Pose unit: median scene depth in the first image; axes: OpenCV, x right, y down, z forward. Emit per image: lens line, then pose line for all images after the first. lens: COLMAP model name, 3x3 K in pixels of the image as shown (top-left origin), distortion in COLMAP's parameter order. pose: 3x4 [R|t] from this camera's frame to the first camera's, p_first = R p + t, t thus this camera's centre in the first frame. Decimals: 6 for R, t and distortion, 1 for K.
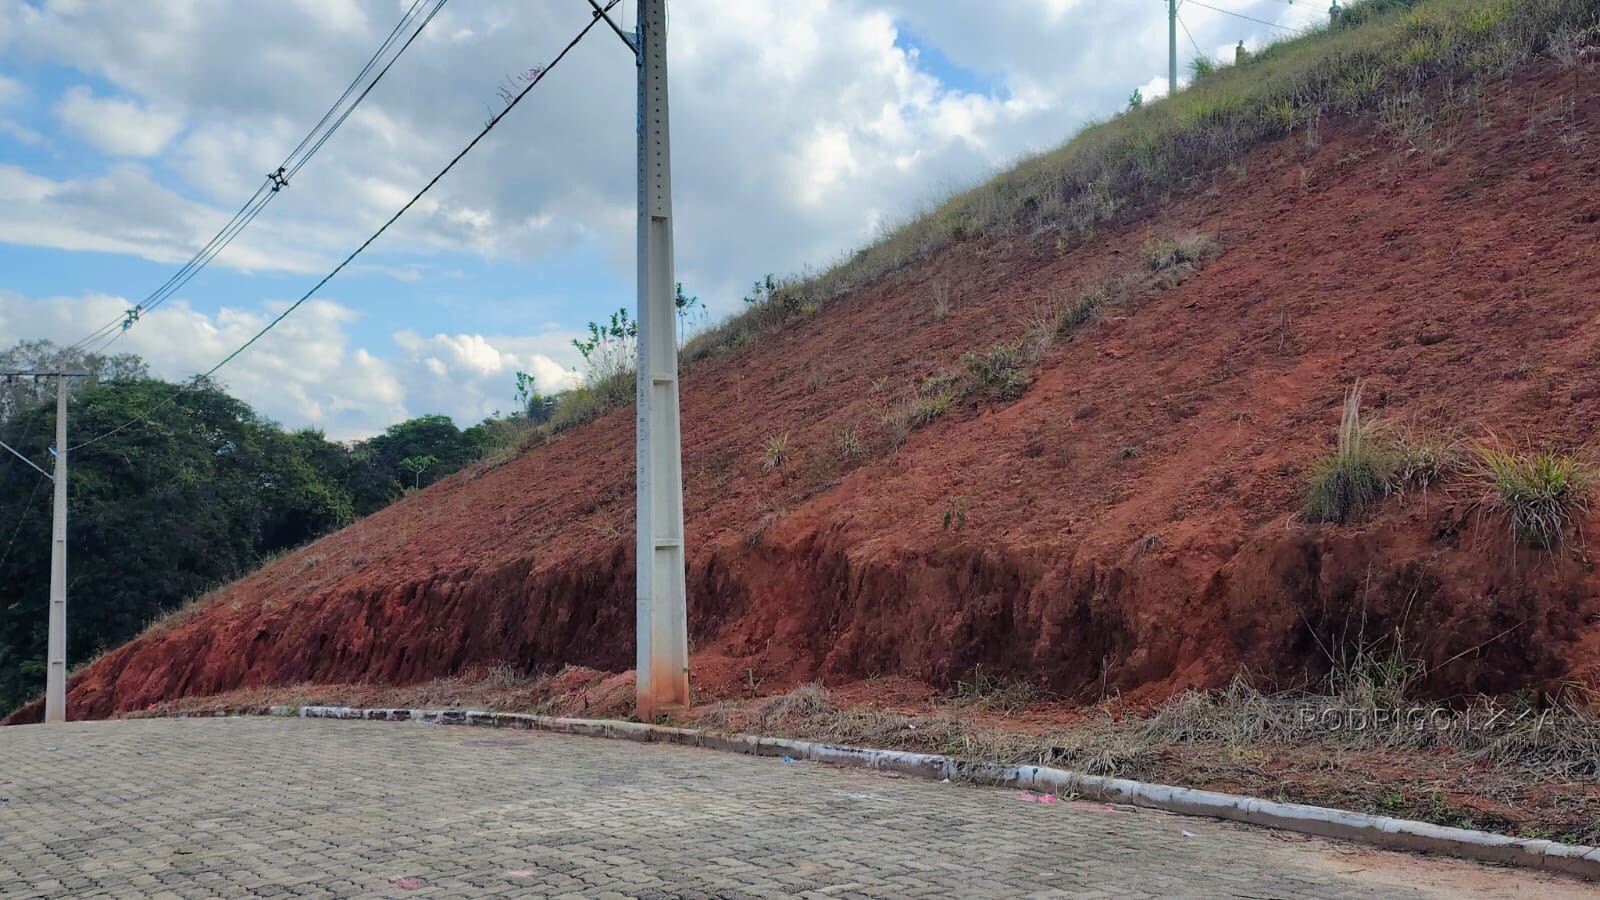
lens RADIAL K [[1508.6, 0, 833.9], [0, 1508.6, 440.8], [0, 0, 1]] dist [0.123085, -0.222020]
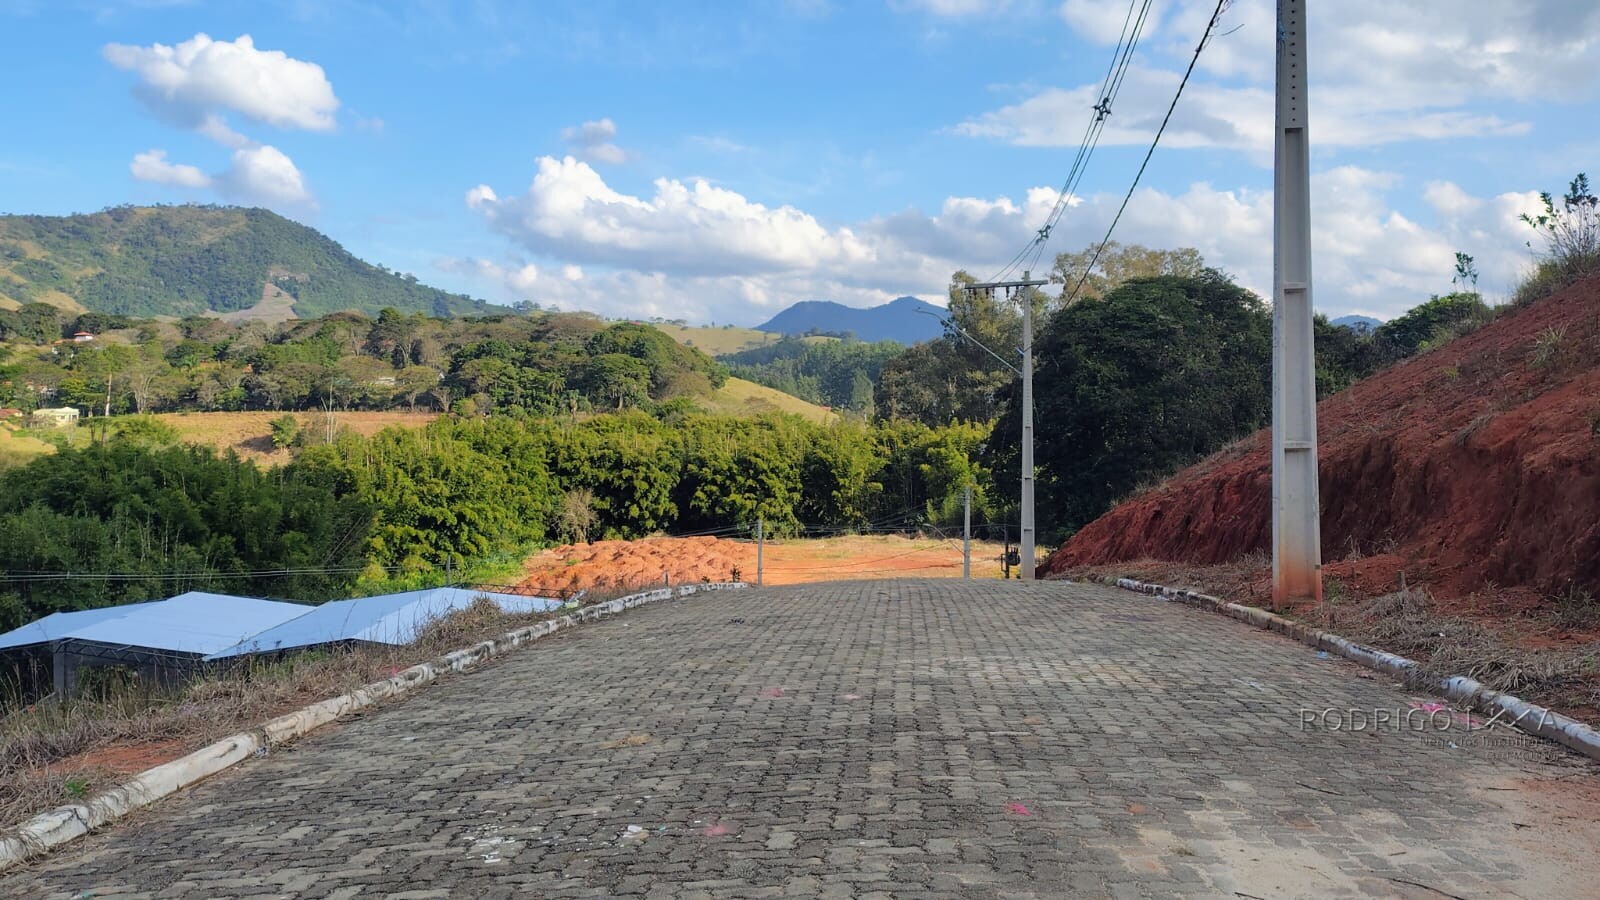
lens RADIAL K [[1482.8, 0, 800.0], [0, 1482.8, 450.0], [0, 0, 1]] dist [0.130230, -0.257019]
pose [[0.790182, 0.014427, -0.612703, 0.205320], [0.035705, 0.996941, 0.069522, -0.011203], [0.611831, -0.076812, 0.787250, -0.022371]]
